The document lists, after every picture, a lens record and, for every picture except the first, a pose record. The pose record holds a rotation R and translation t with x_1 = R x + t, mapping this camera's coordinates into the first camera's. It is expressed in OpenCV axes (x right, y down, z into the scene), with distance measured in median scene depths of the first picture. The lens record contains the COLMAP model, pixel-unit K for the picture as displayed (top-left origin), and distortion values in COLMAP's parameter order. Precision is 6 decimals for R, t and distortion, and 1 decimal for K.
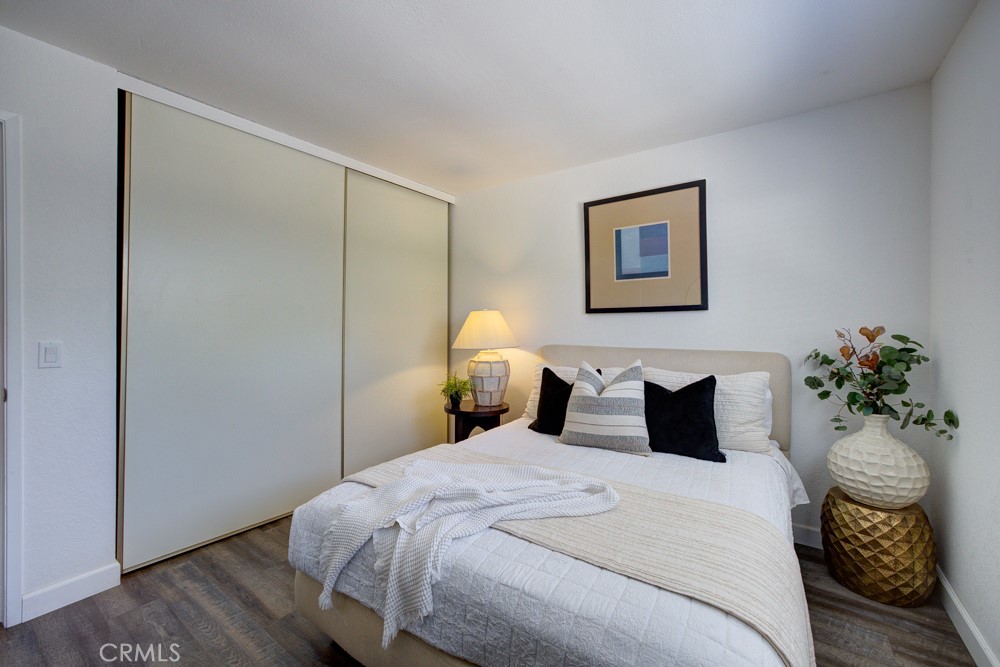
lens RADIAL K [[396.4, 0, 491.6], [0, 396.4, 326.4], [0, 0, 1]] dist [-0.023498, 0.010293]
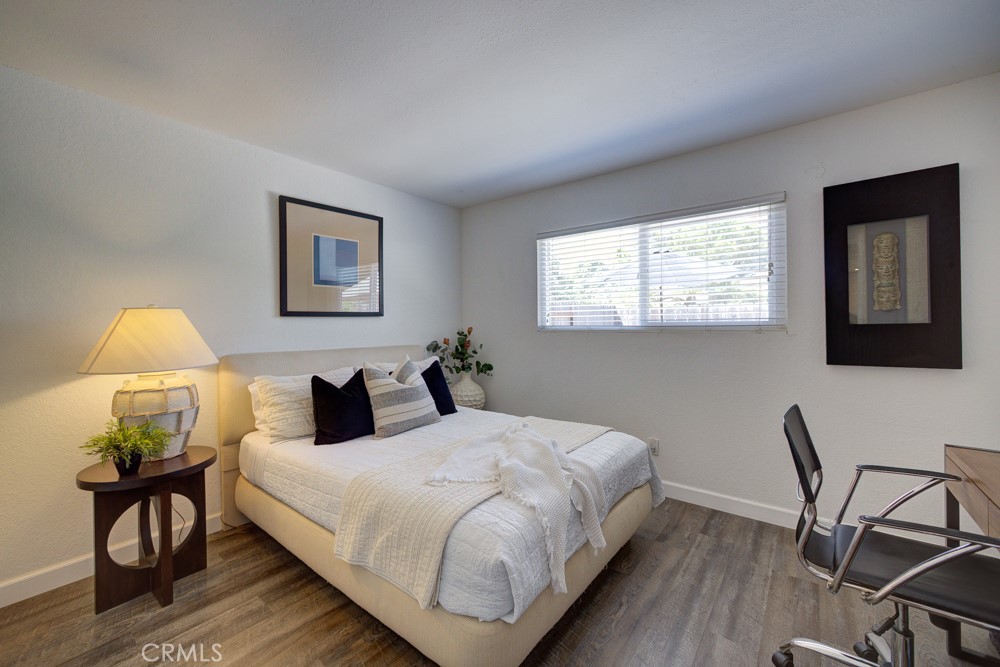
lens RADIAL K [[396.4, 0, 491.6], [0, 396.4, 326.4], [0, 0, 1]] dist [-0.023498, 0.010293]
pose [[0.046326, -0.010599, 0.998870, -0.683434], [0.022850, 0.999693, 0.009548, -0.010094], [-0.998665, 0.022382, 0.046553, 0.510771]]
